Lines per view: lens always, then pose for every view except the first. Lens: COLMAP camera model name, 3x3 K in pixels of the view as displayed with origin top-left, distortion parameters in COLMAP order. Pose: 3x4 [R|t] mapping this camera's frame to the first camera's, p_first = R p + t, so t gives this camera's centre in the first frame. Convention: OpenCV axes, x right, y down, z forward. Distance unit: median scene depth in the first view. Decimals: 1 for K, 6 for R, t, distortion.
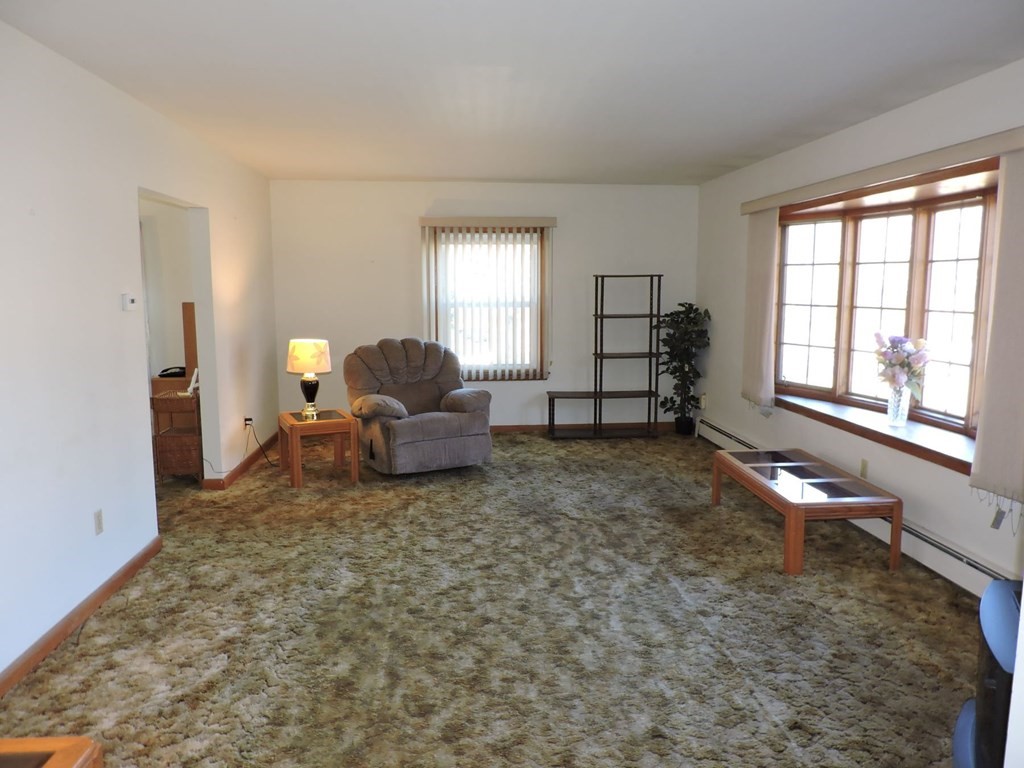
lens RADIAL K [[731.5, 0, 512.0], [0, 731.5, 384.0], [0, 0, 1]] dist [-0.039158, -0.001452]
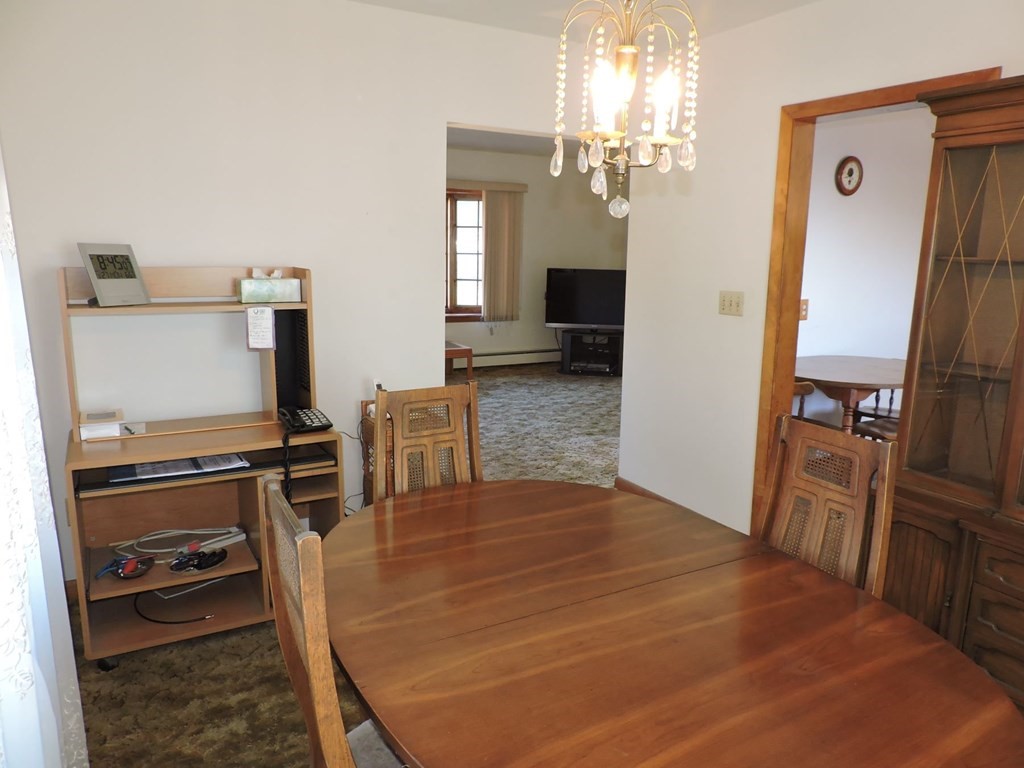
lens RADIAL K [[731.5, 0, 512.0], [0, 731.5, 384.0], [0, 0, 1]] dist [-0.039158, -0.001452]
pose [[-0.389557, -0.190183, 0.901152, -1.390227], [0.112738, 0.961243, 0.251600, -0.216670], [-0.914076, 0.199607, -0.353018, 1.509960]]
